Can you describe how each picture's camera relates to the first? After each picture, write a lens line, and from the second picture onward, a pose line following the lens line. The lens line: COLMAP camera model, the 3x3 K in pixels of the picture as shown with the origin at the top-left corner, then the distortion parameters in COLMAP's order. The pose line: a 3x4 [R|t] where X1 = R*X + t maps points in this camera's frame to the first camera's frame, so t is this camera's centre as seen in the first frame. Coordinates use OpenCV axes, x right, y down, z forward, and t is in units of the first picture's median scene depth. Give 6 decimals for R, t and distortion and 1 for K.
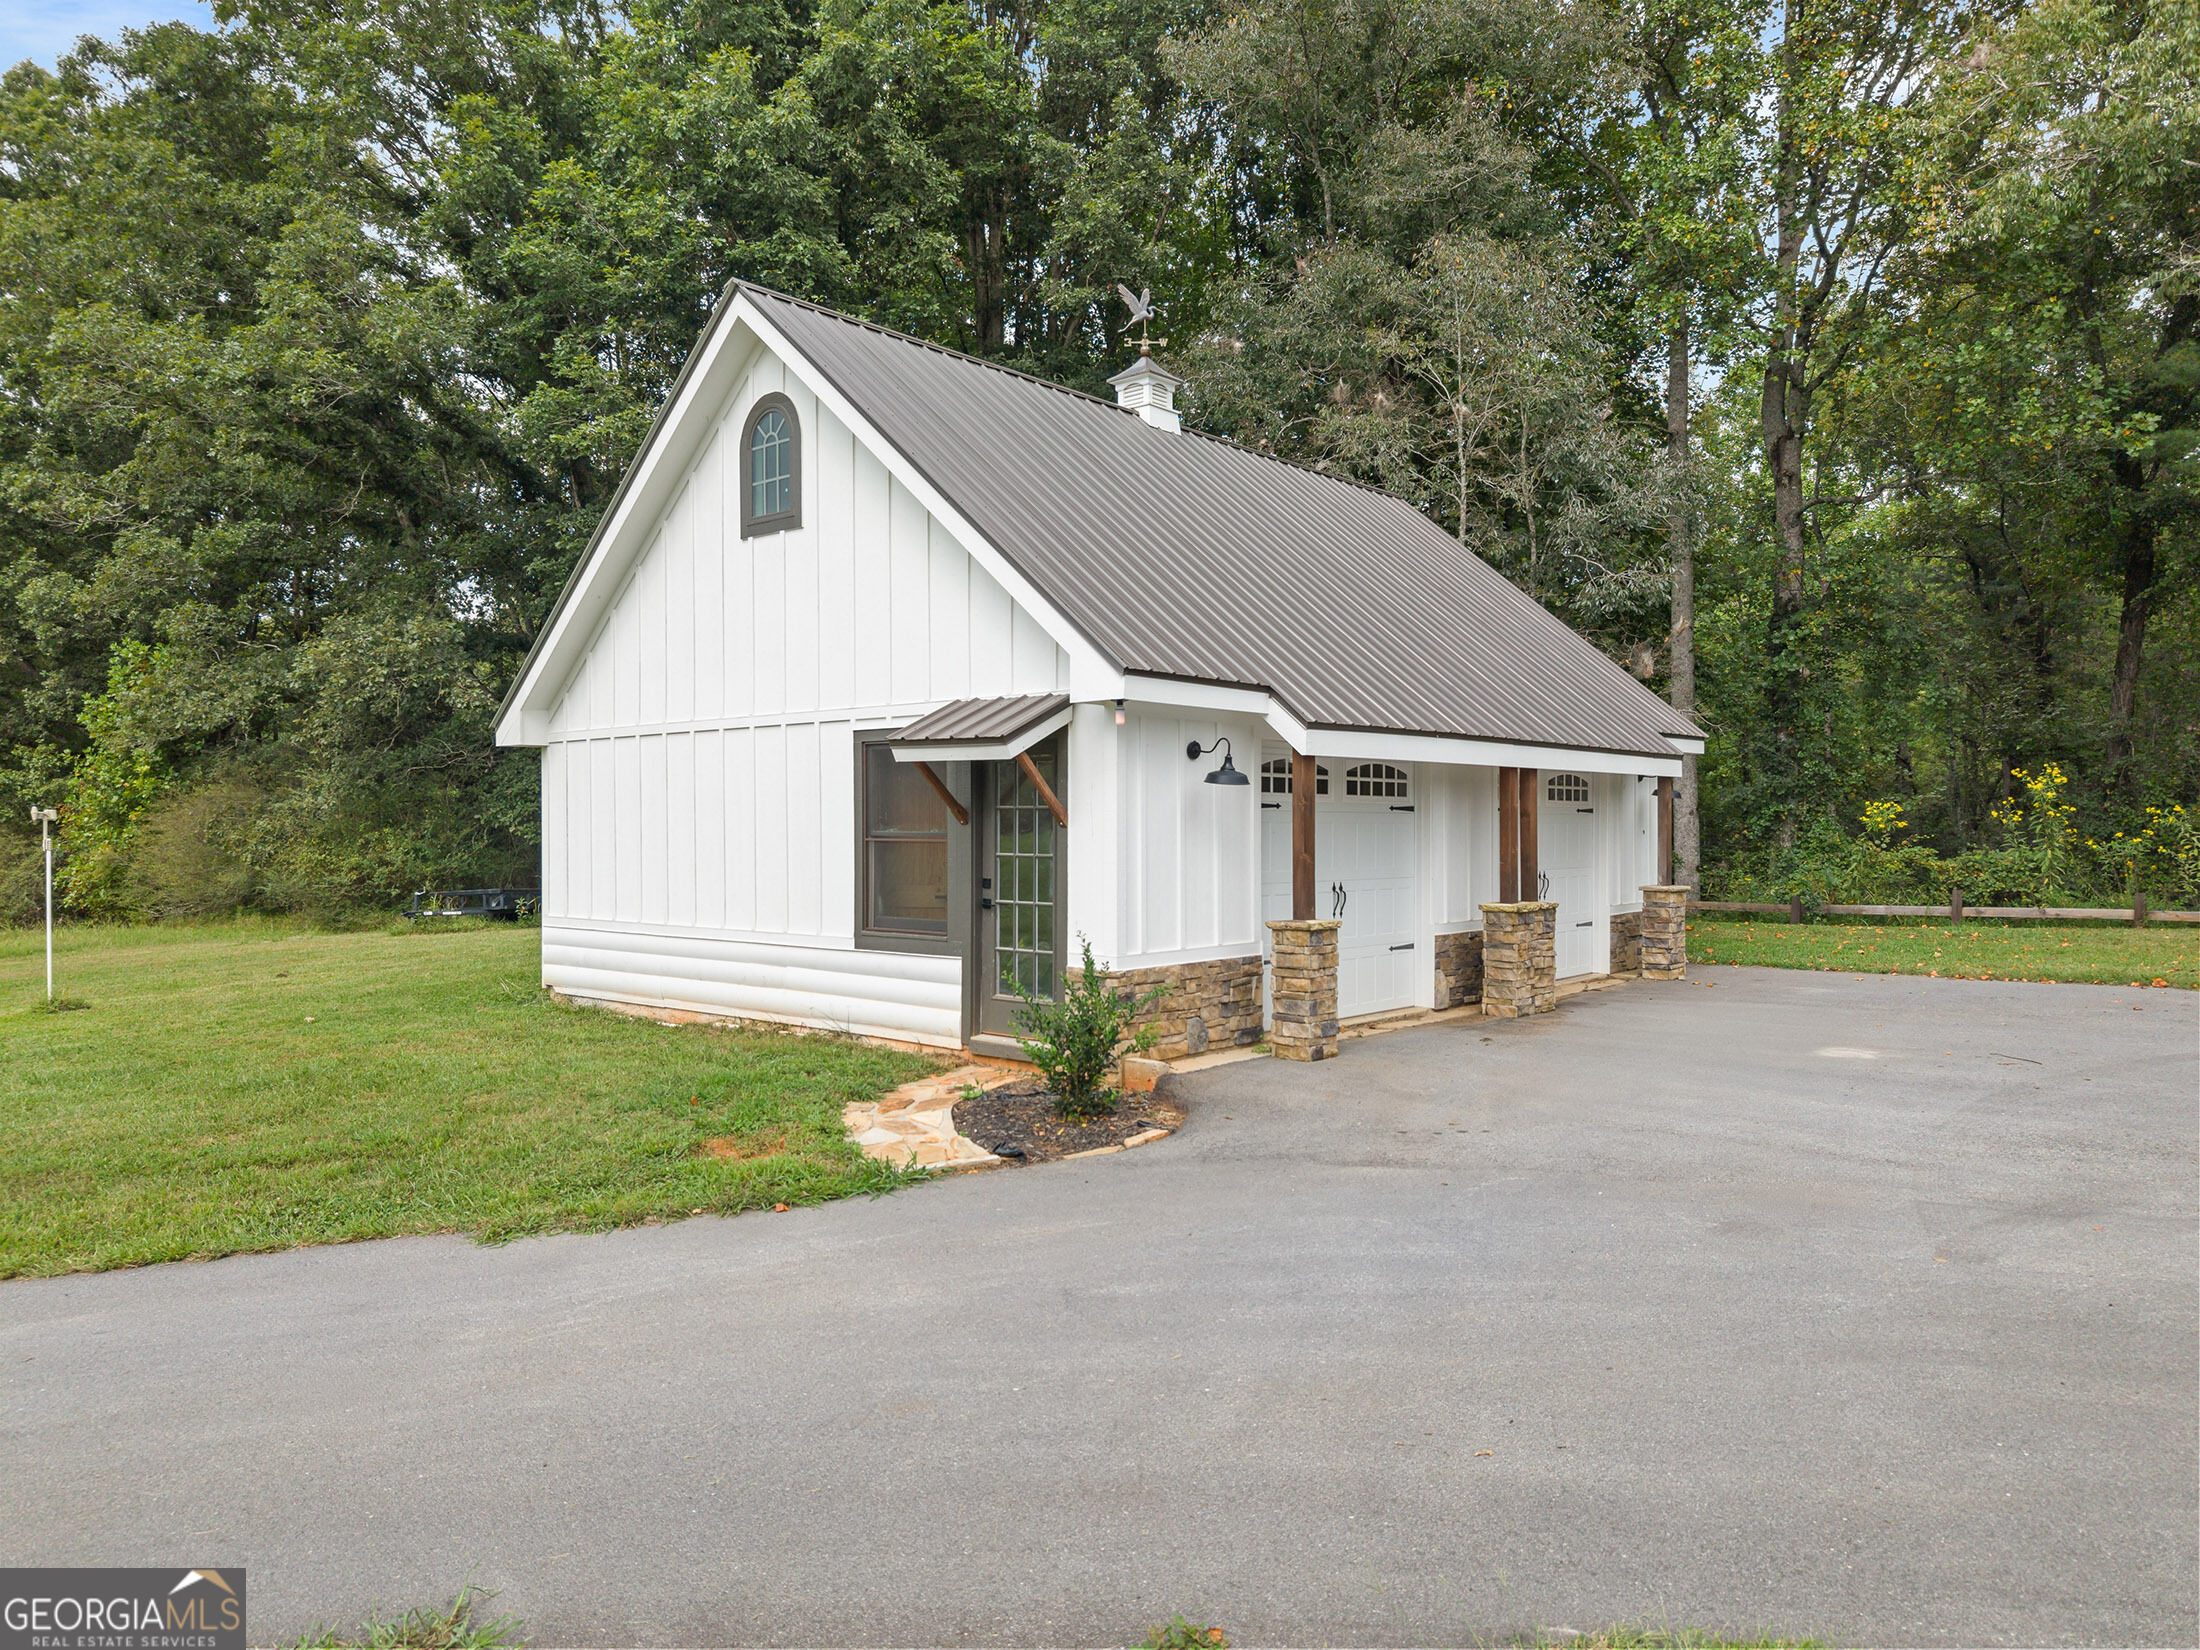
lens RADIAL K [[1514.5, 0, 1107.8], [0, 1514.5, 824.2], [0, 0, 1]] dist [-0.000365, -0.010582]
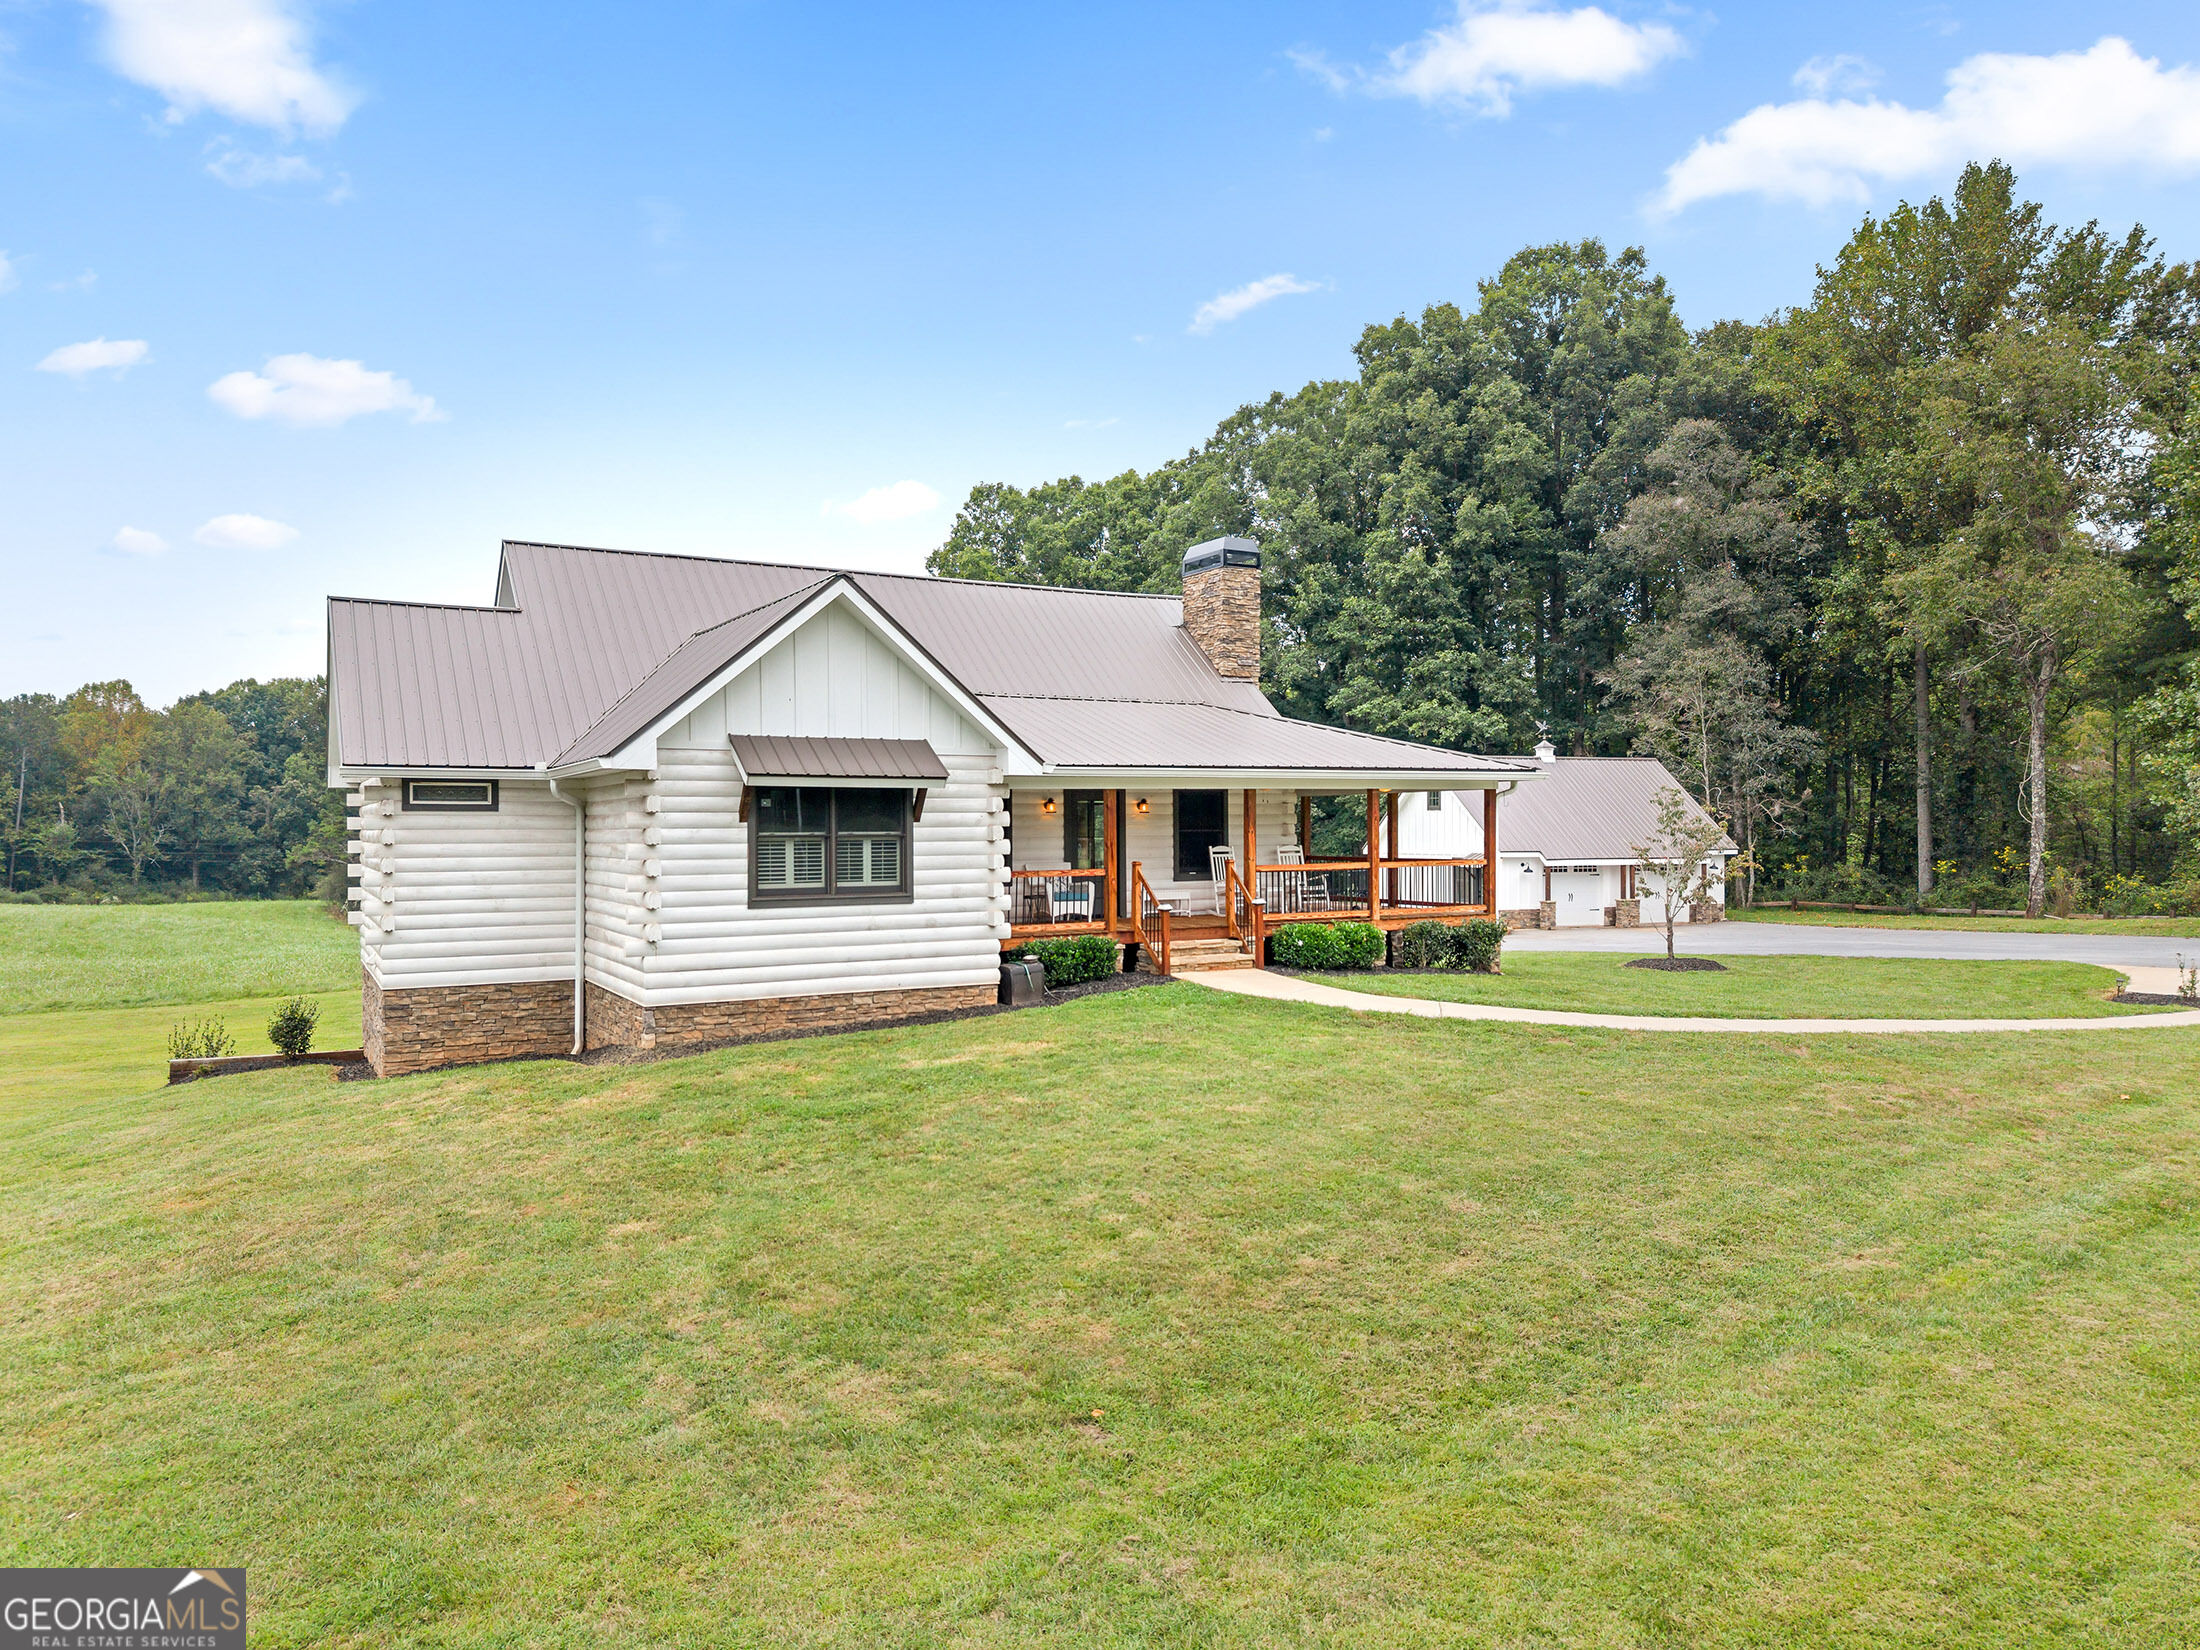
lens RADIAL K [[1514.5, 0, 1107.8], [0, 1514.5, 824.2], [0, 0, 1]] dist [-0.000365, -0.010582]
pose [[0.907047, -0.004625, -0.421005, 0.753318], [0.002159, 0.999978, -0.006335, -0.128821], [0.421024, 0.004837, 0.907036, -3.324750]]
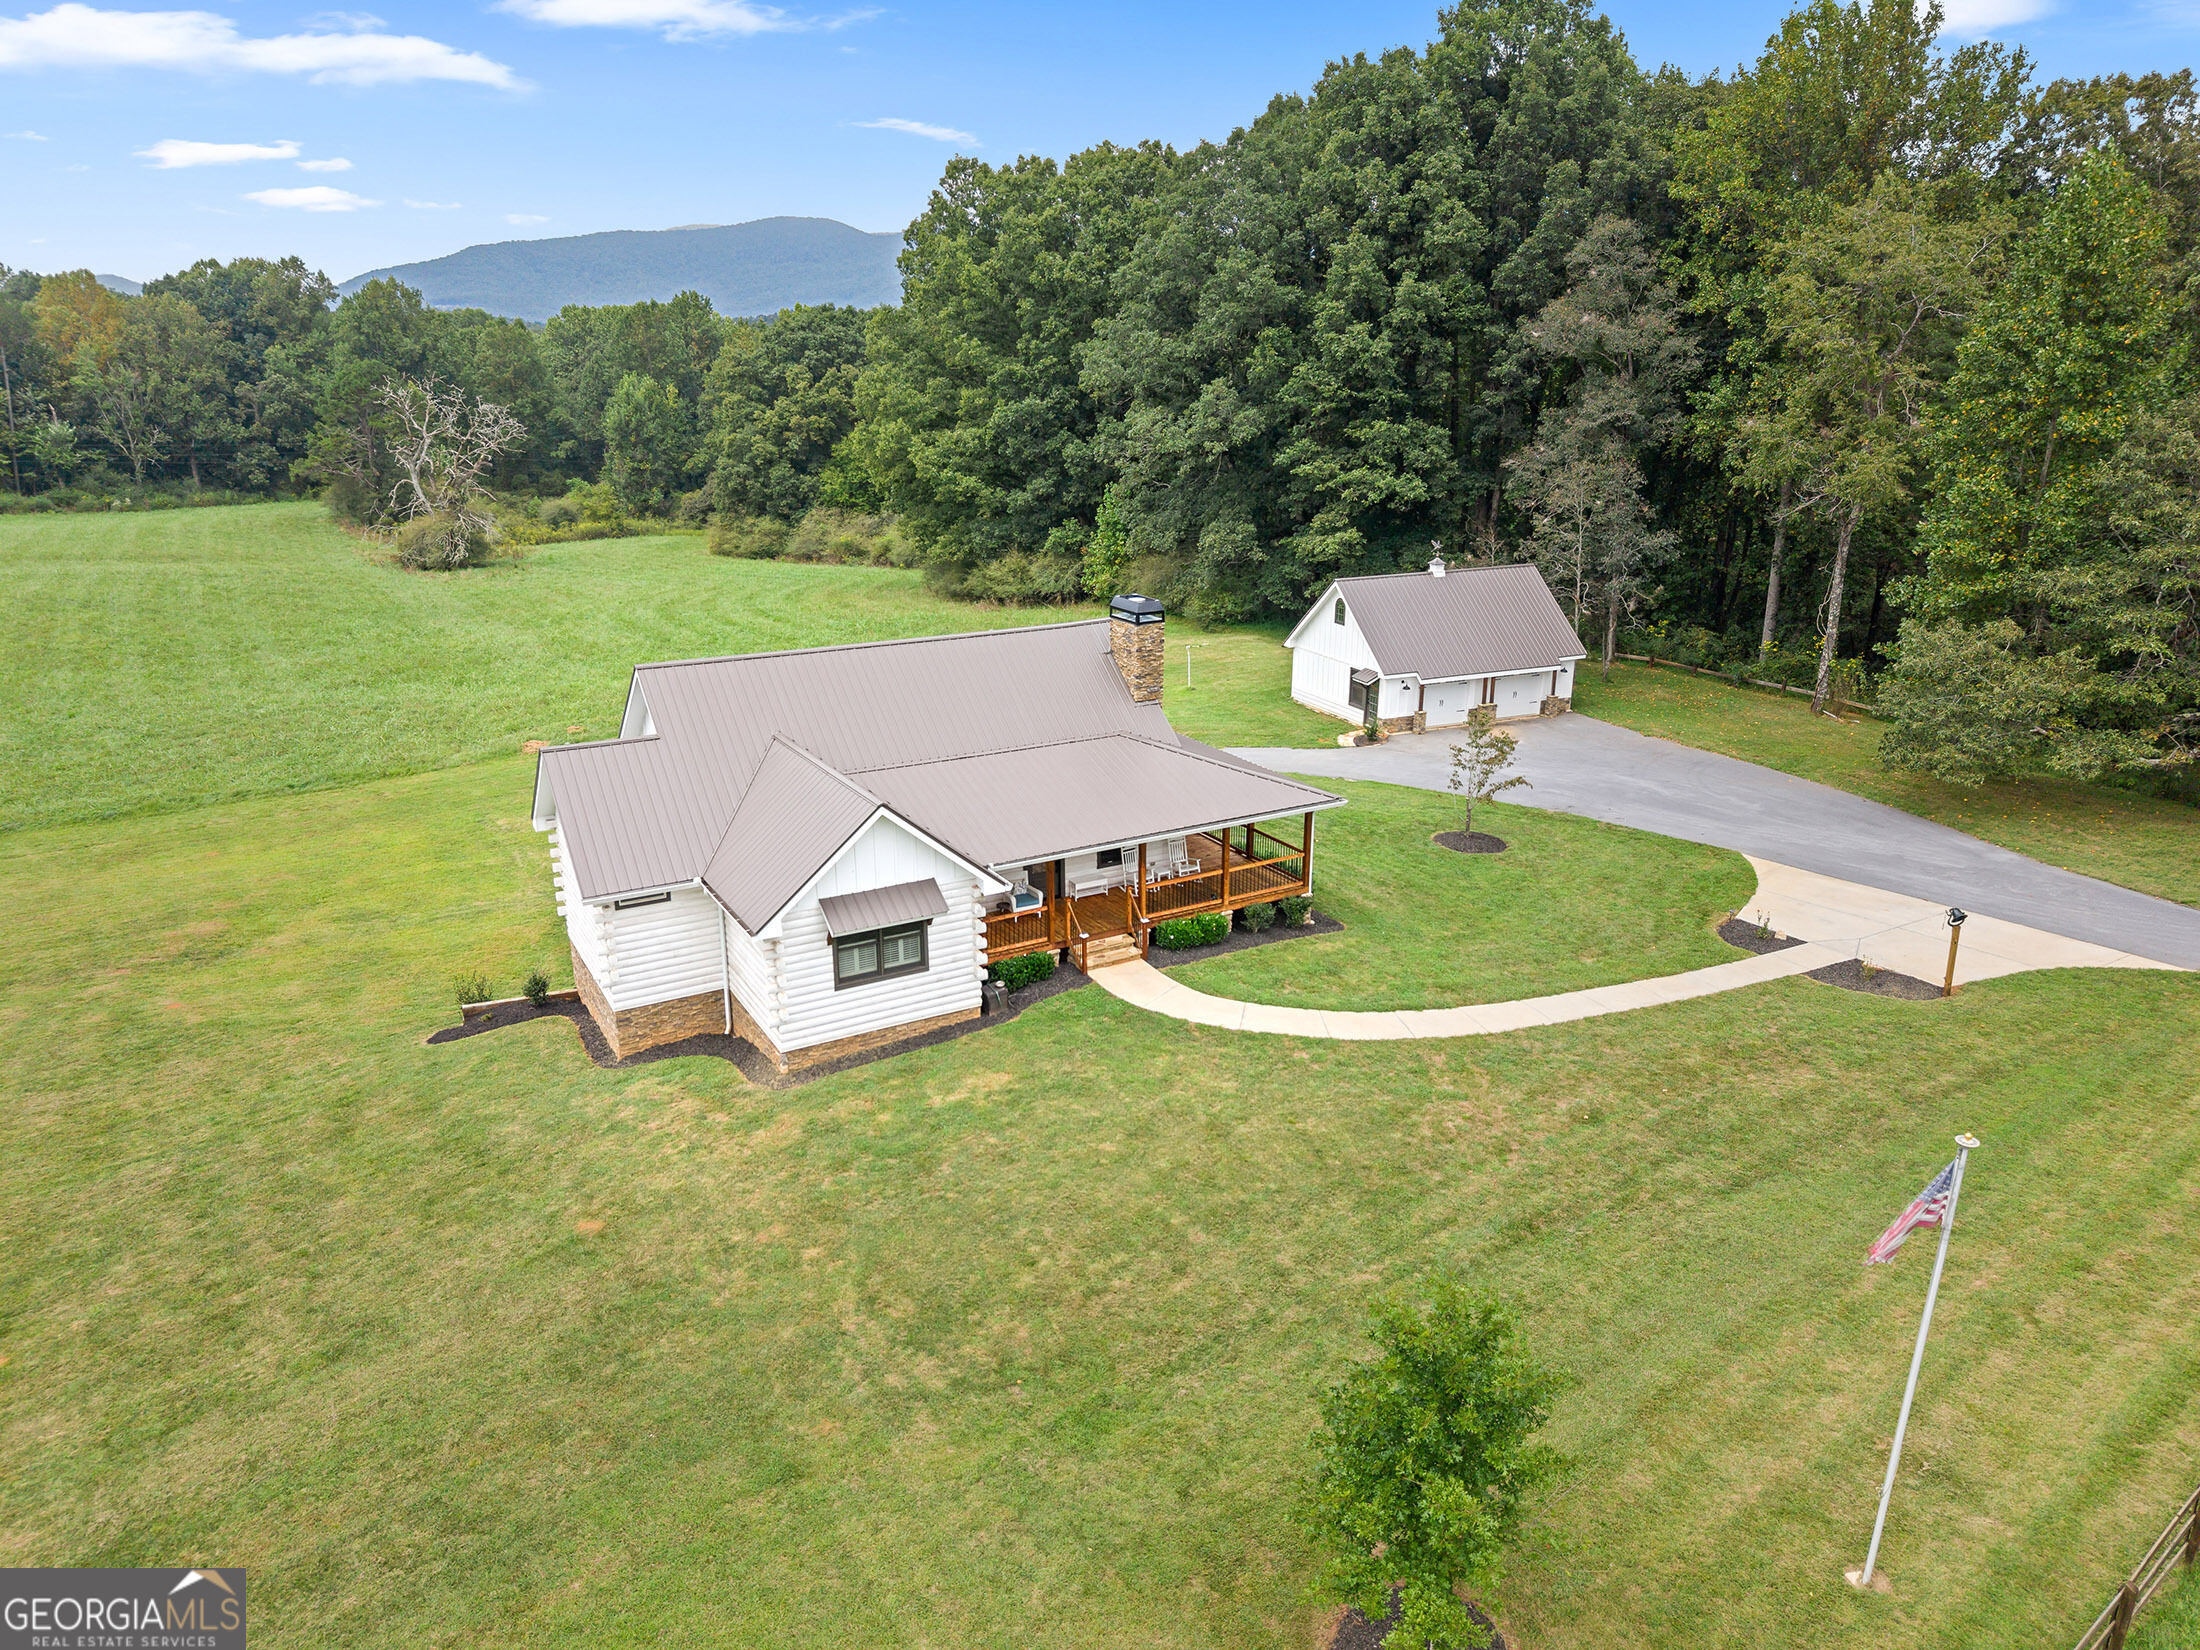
lens RADIAL K [[1502.1, 0, 1111.4], [0, 1502.1, 837.0], [0, 0, 1]] dist [0.020897, -0.029862]
pose [[0.910306, 0.125630, -0.394411, 1.212512], [0.002190, 0.951356, 0.308086, -1.097313], [0.413930, -0.281317, 0.865750, -4.072061]]
